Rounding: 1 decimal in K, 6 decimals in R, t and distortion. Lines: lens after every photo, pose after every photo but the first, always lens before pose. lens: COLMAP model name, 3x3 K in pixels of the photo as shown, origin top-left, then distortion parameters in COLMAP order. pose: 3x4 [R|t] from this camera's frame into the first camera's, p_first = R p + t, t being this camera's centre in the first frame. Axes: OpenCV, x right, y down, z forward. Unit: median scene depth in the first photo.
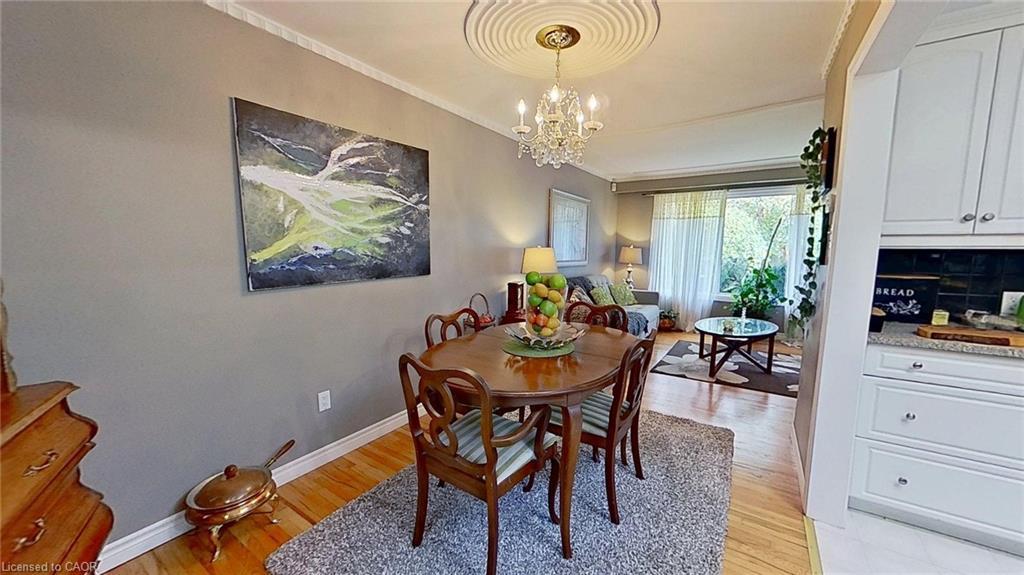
lens RADIAL K [[373.2, 0, 514.9], [0, 373.2, 289.7], [0, 0, 1]] dist [-0.007767, -0.000098]
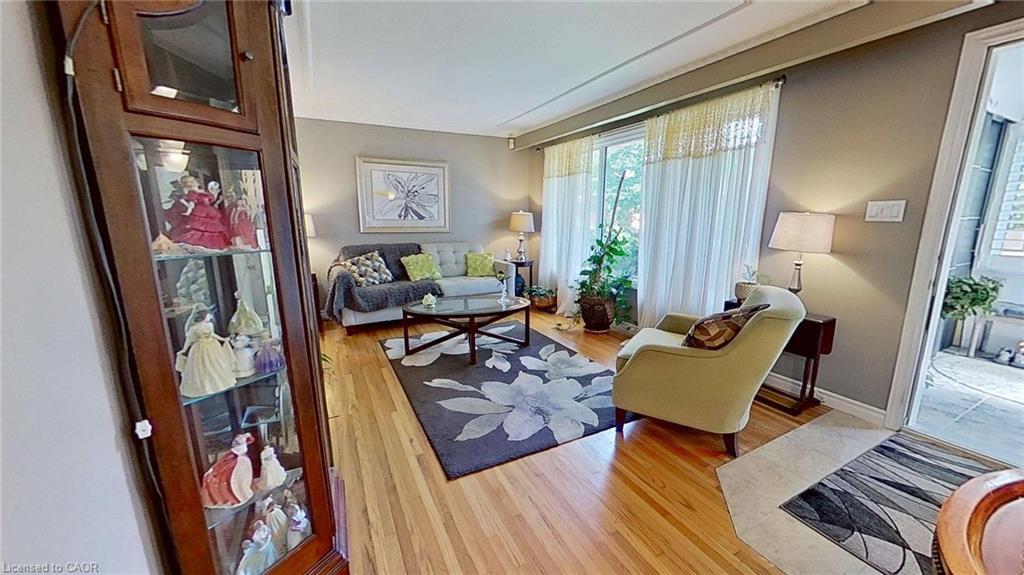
lens RADIAL K [[373.2, 0, 508.0], [0, 373.2, 289.8], [0, 0, 1]] dist [-0.007767, -0.000098]
pose [[0.861665, 0.090506, -0.499342, 0.746582], [-0.049406, 0.994255, 0.094953, -0.014606], [0.505067, -0.057147, 0.861186, 0.221276]]
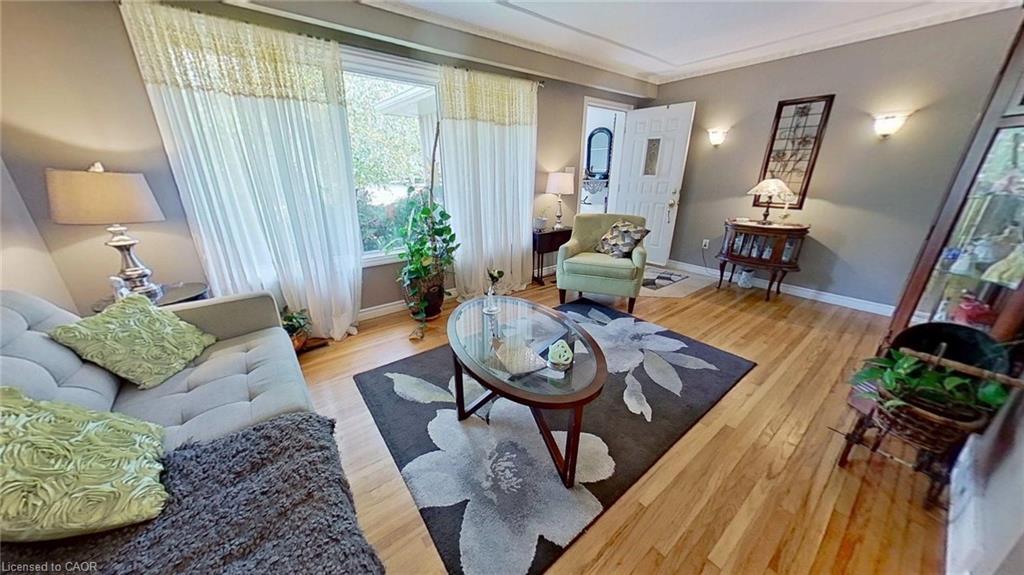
lens RADIAL K [[325.4, 0, 510.9], [0, 325.4, 284.1], [0, 0, 1]] dist [0.002908, 0.000076]
pose [[0.334551, -0.321353, 0.885894, 0.156832], [0.115089, 0.946958, 0.300042, -0.067073], [-0.935324, 0.001577, 0.353790, 0.586765]]
